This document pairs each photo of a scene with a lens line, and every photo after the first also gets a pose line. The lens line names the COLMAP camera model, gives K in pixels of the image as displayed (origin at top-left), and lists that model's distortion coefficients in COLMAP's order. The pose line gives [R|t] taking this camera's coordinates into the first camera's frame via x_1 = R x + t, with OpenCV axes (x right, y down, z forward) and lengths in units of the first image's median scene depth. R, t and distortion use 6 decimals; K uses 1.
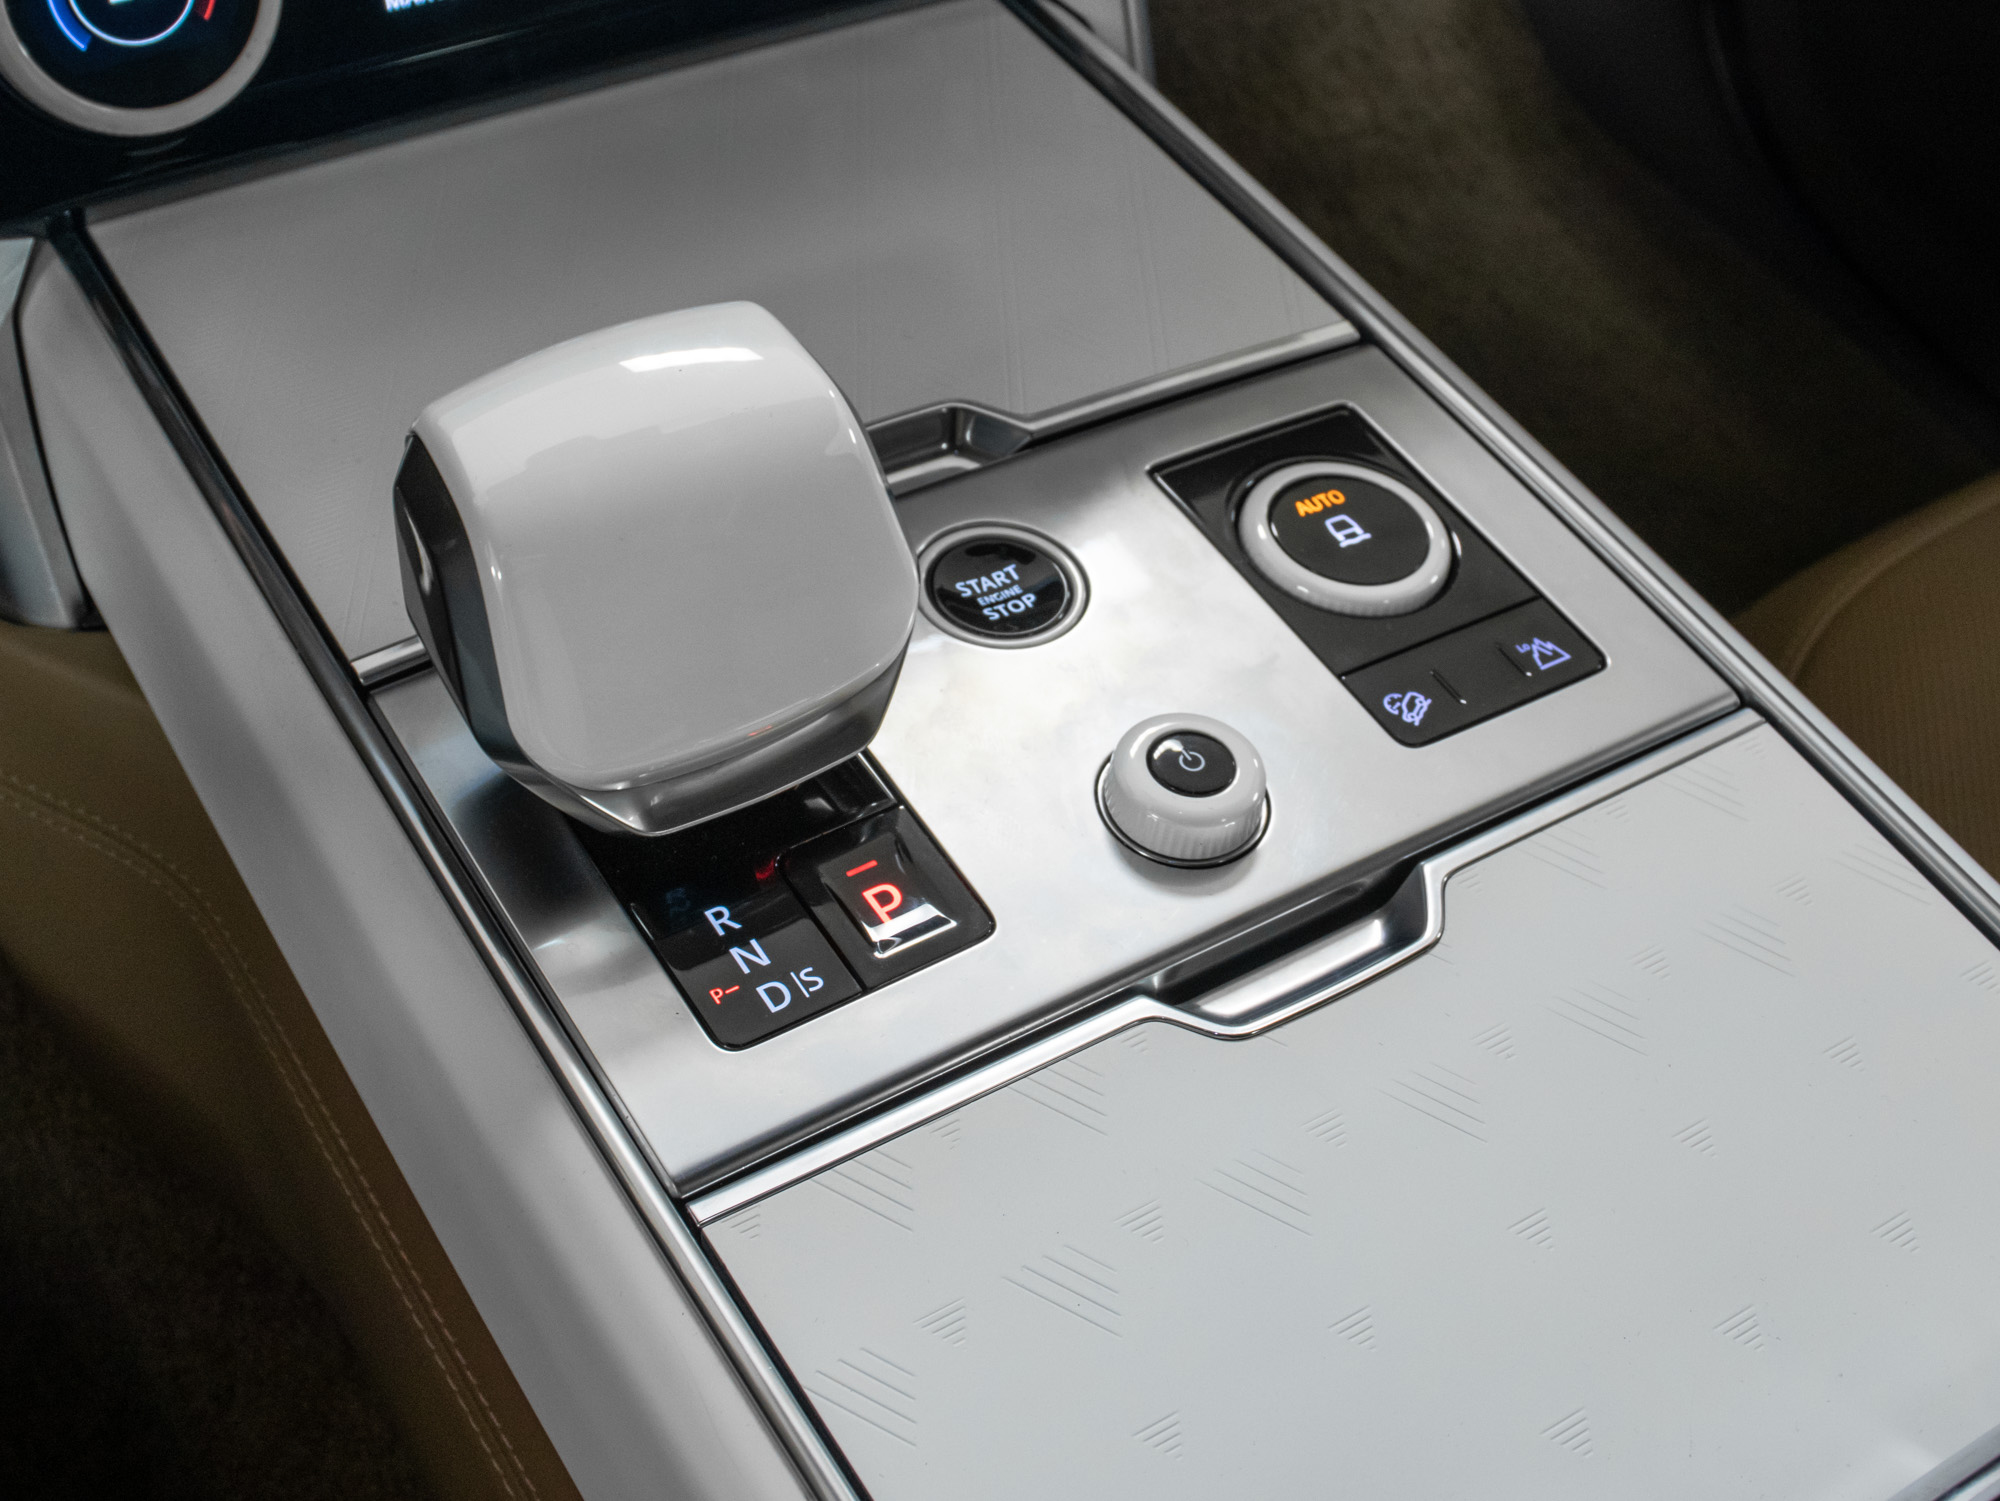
lens RADIAL K [[2580.1, 0, 1000.0], [0, 2580.1, 750.5], [0, 0, 1]] dist [-0.121475, 0.388079]
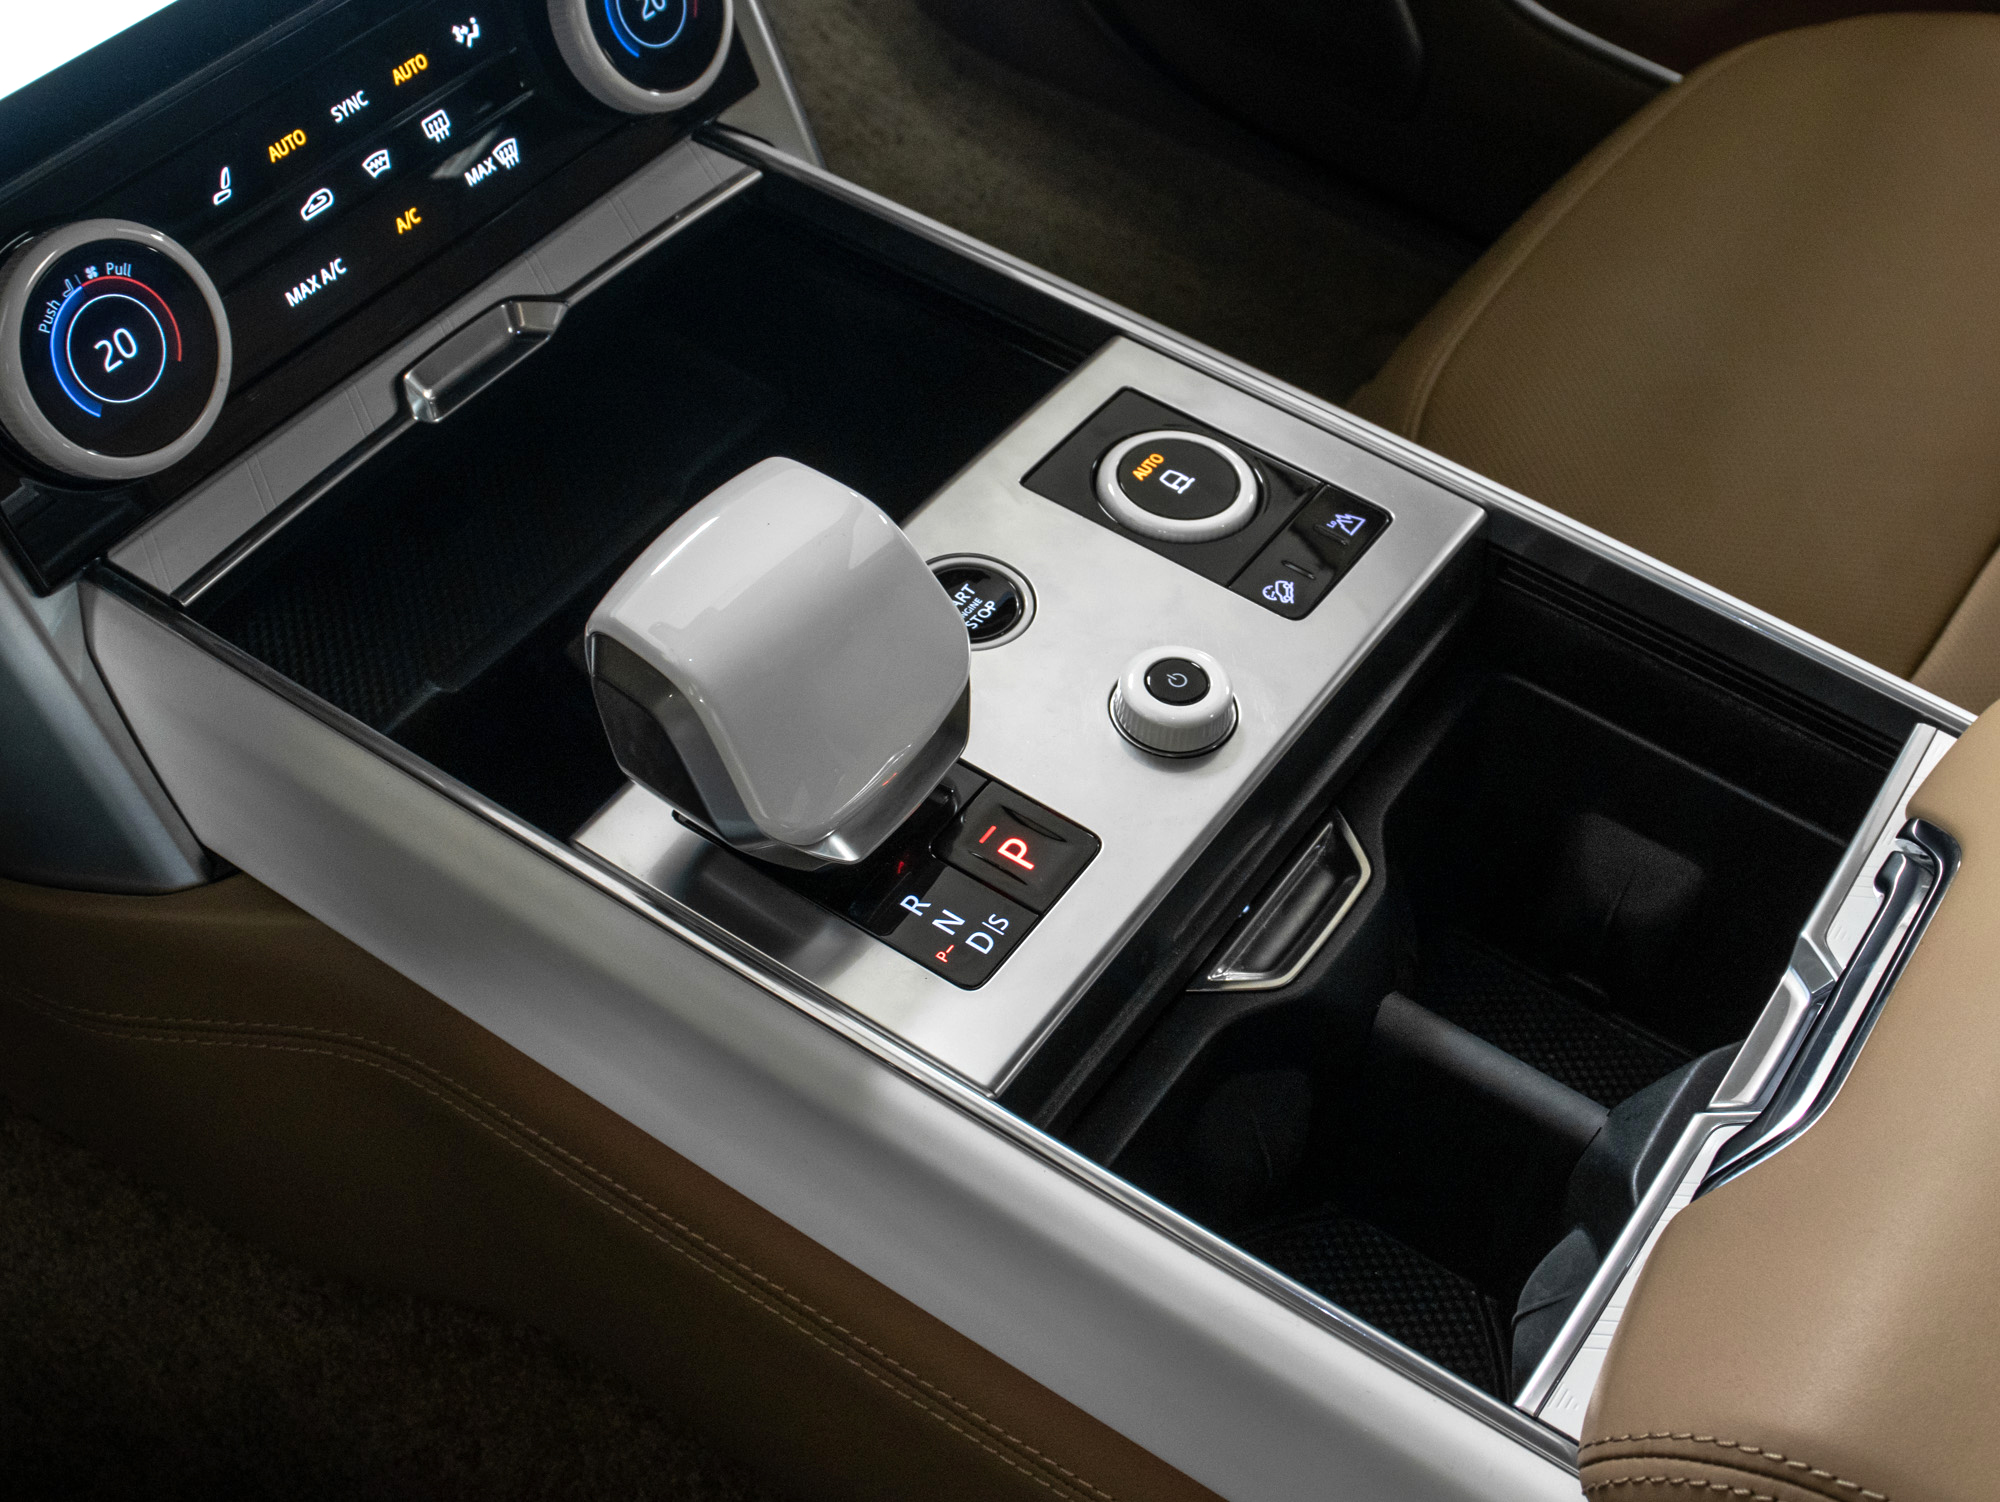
lens RADIAL K [[2580.1, 0, 1000.0], [0, 2580.1, 751.0], [0, 0, 1]] dist [-0.121475, 0.388079]
pose [[0.915421, -0.328613, 0.232417, -0.312903], [0.319630, 0.944455, 0.076433, -0.086918], [-0.244624, 0.004319, 0.969608, -0.275449]]
